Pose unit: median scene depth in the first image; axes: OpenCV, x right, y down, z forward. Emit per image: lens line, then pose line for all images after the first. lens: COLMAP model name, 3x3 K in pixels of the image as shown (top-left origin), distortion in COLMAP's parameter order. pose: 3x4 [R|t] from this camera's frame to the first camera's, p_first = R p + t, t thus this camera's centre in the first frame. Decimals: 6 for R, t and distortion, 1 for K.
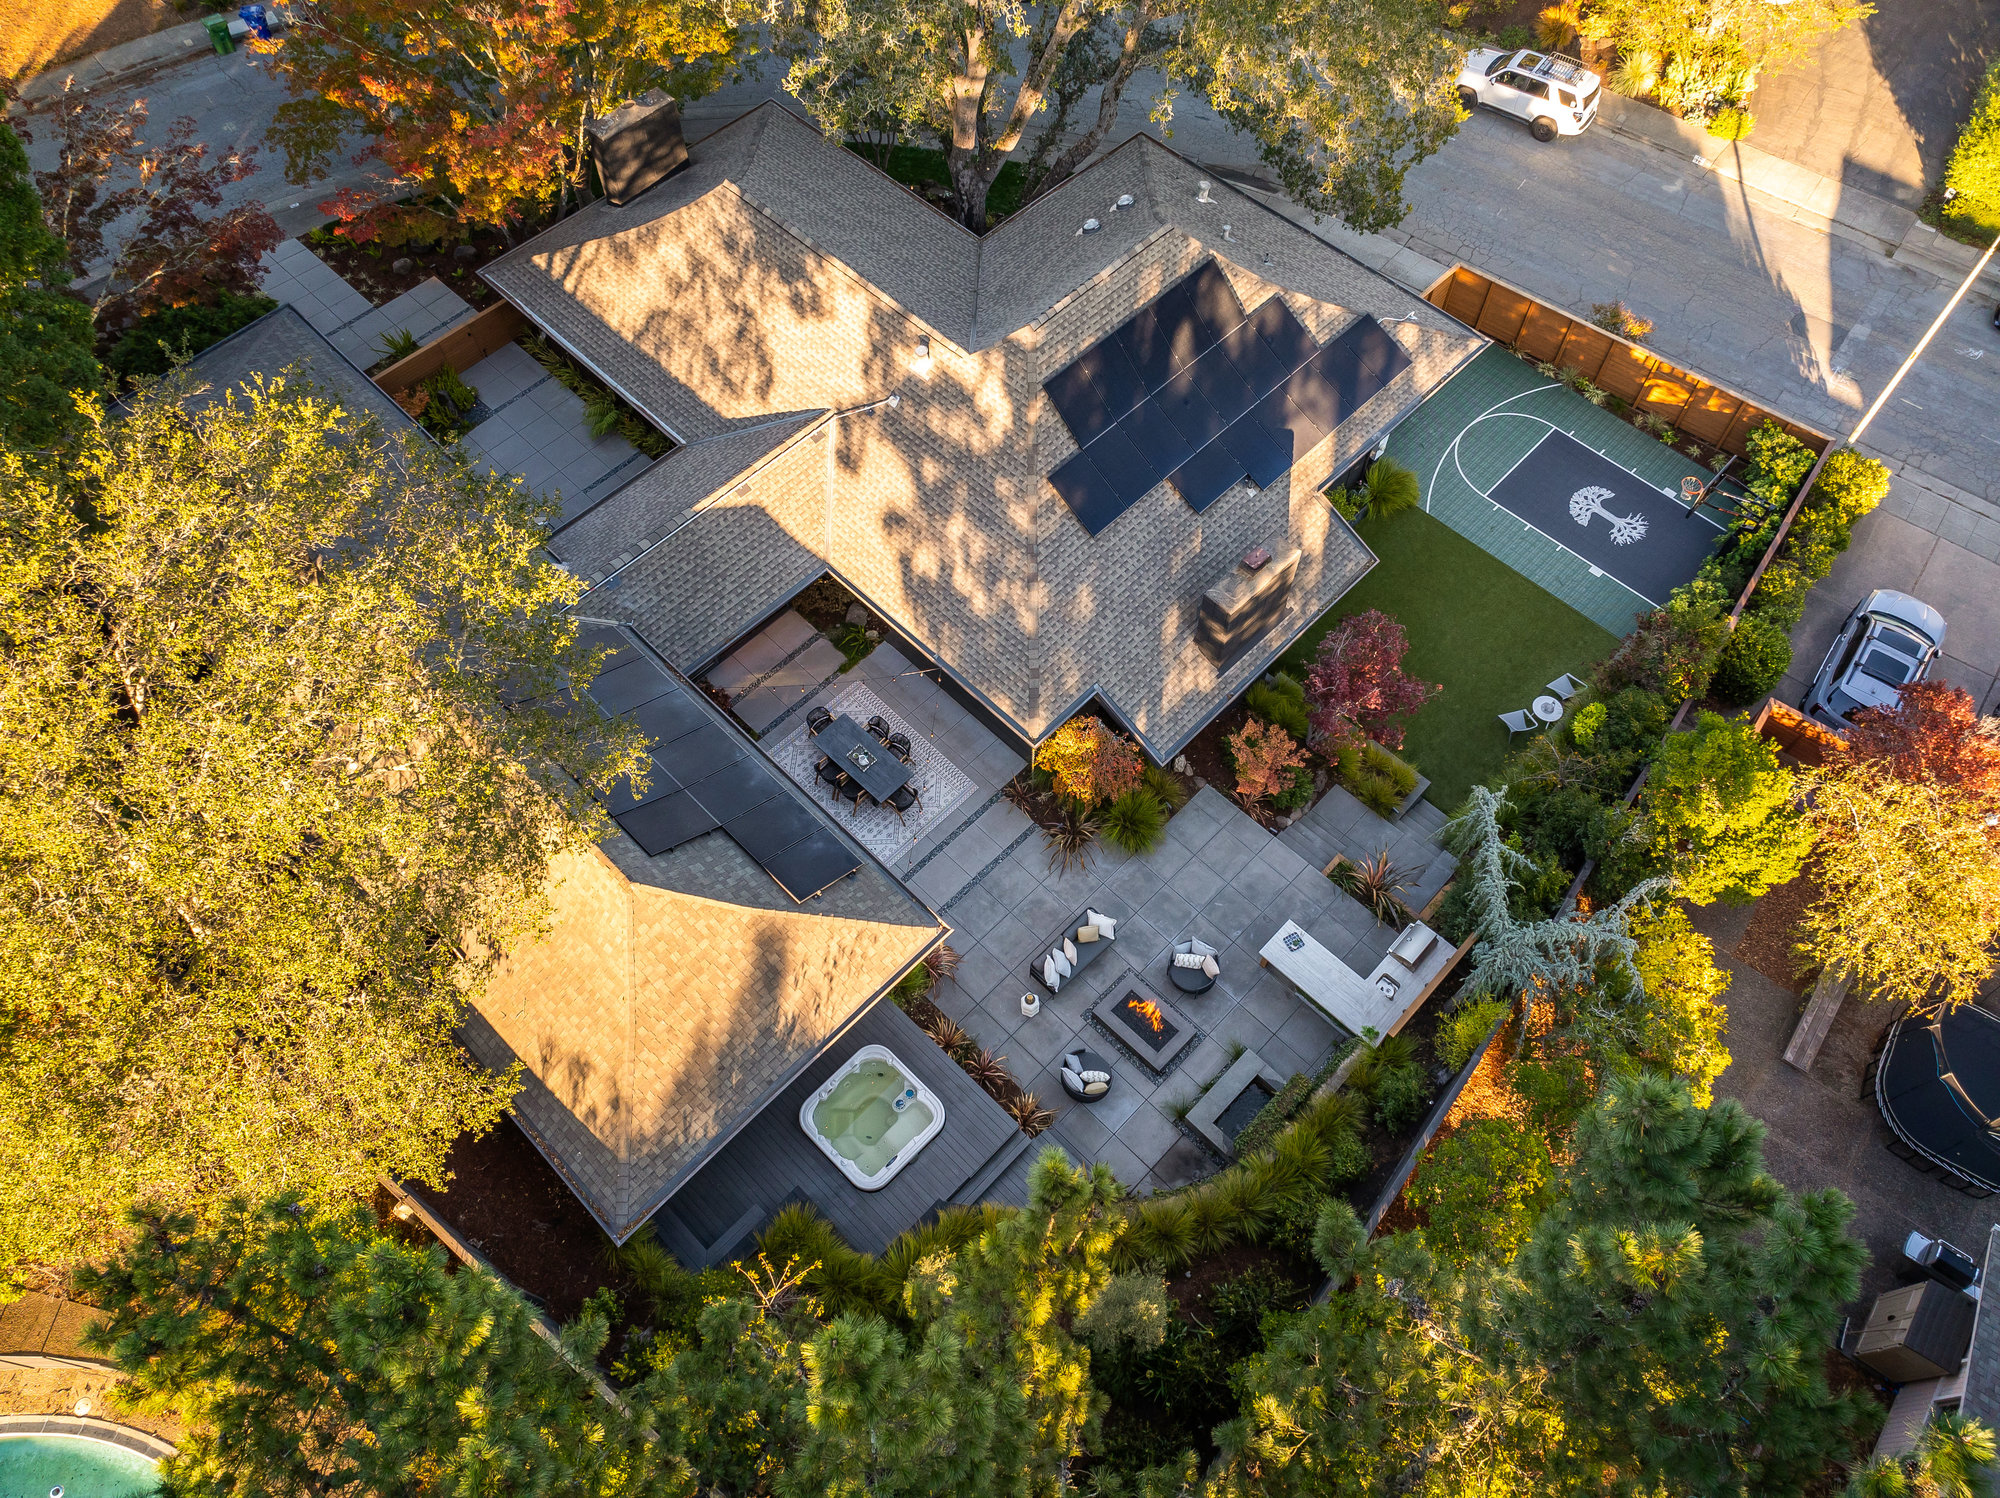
lens RADIAL K [[1390.7, 0, 1000.0], [0, 1390.7, 749.0], [0, 0, 1]] dist [0.052272, -0.178517]
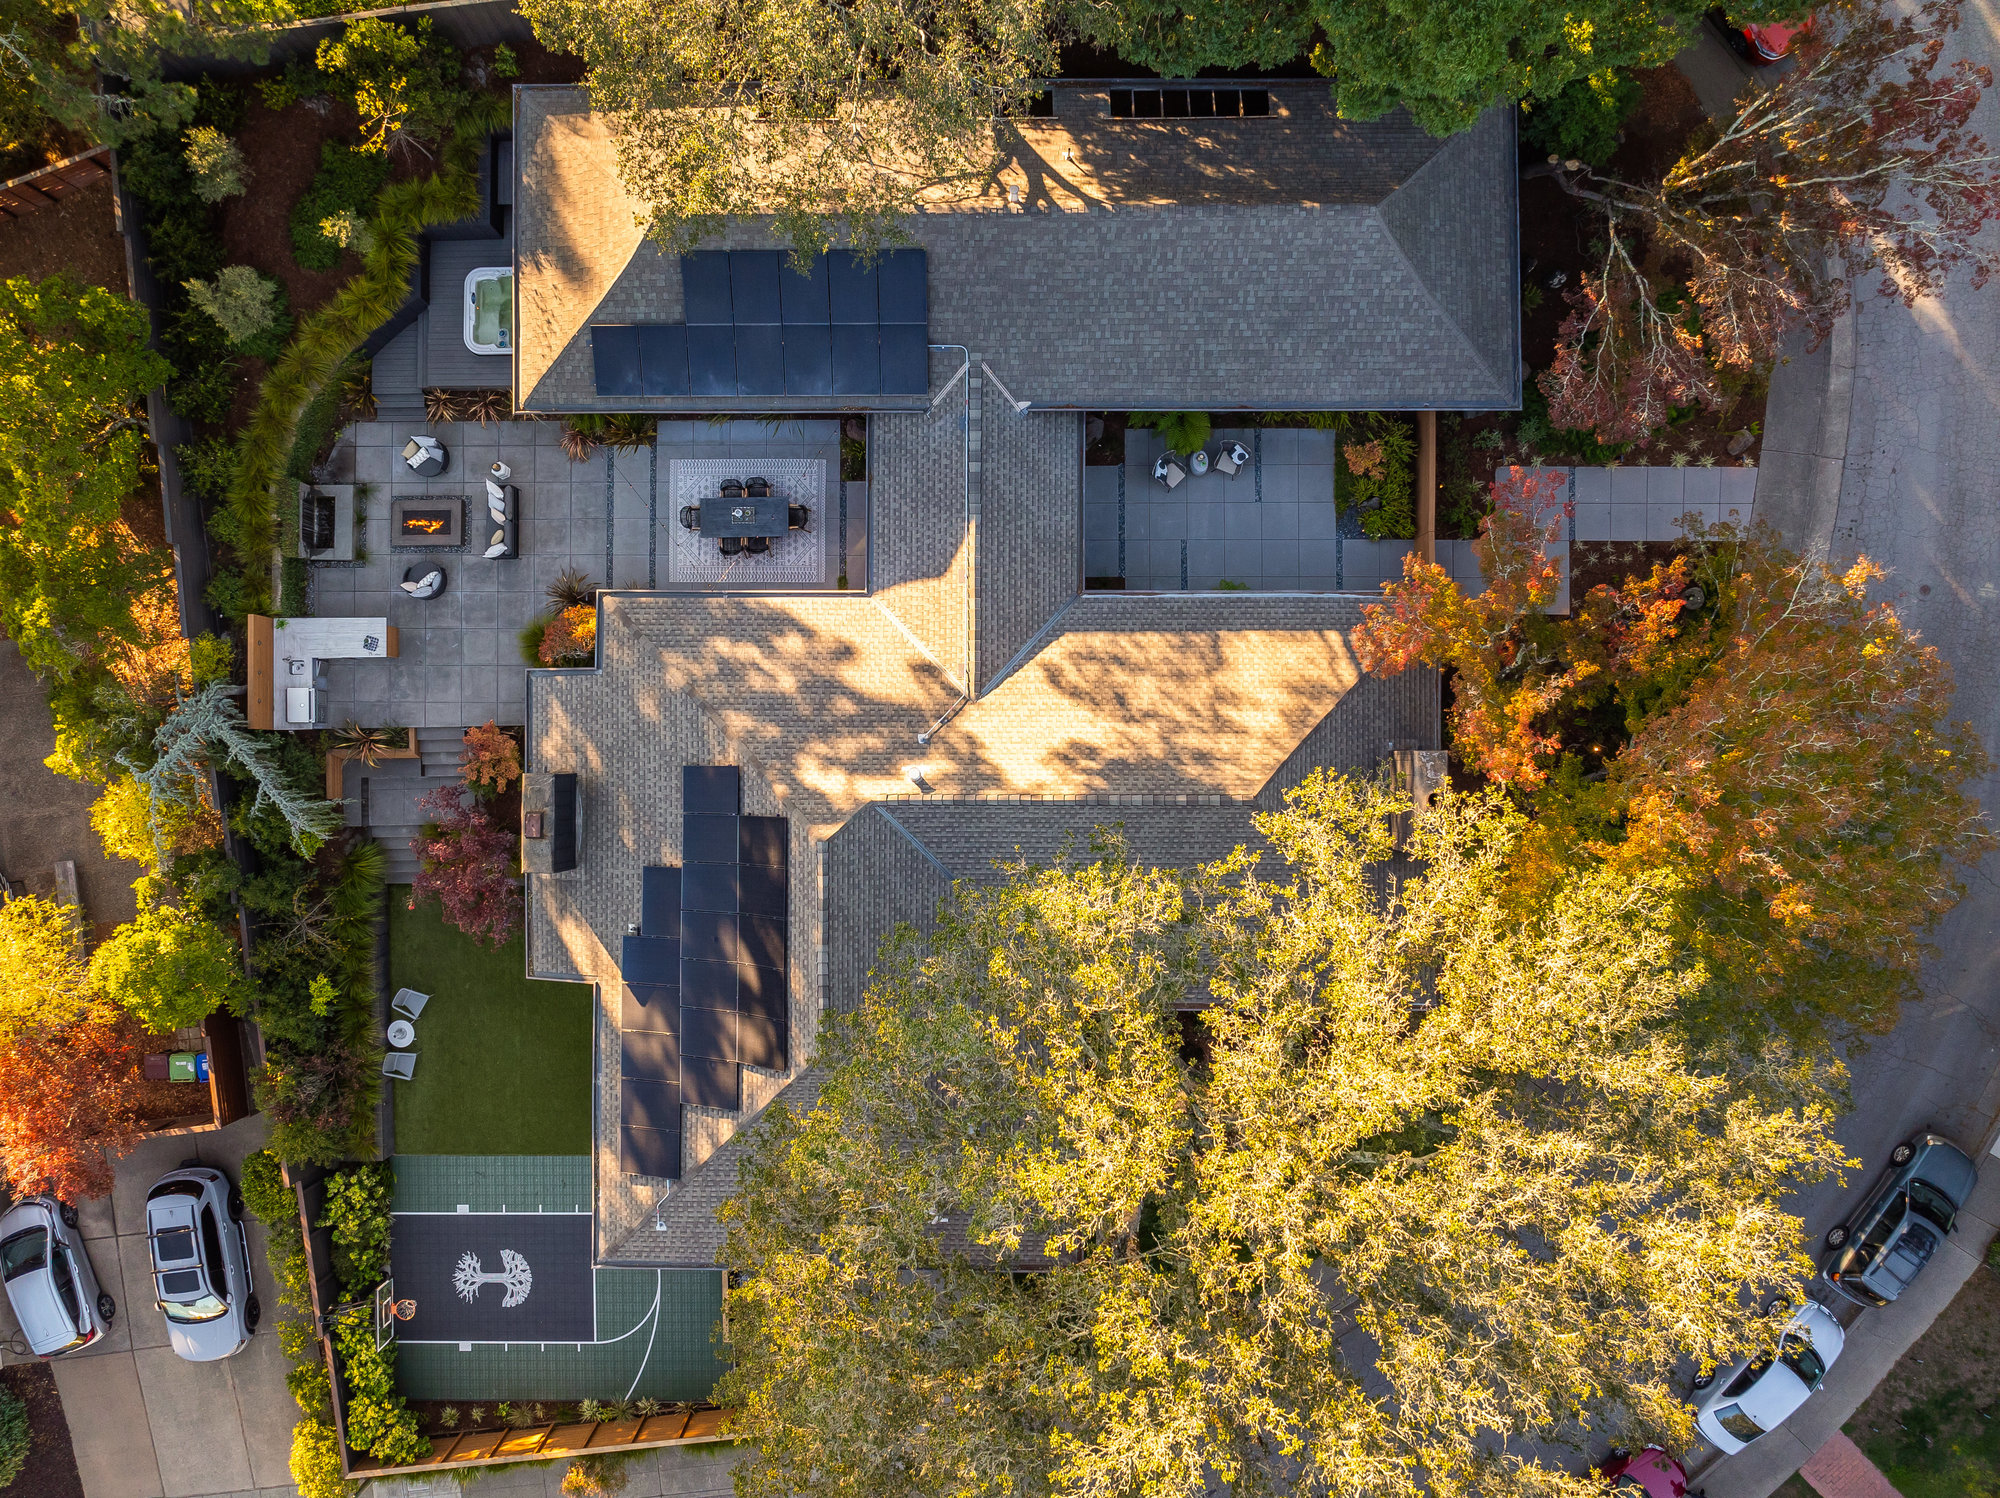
lens RADIAL K [[1390.7, 0, 1000.0], [0, 1390.7, 749.0], [0, 0, 1]] dist [0.052272, -0.178517]
pose [[-0.710701, 0.703458, -0.007104, -0.098392], [-0.605155, -0.606173, 0.516083, -0.795154], [0.358736, 0.371080, 0.856509, 0.157508]]
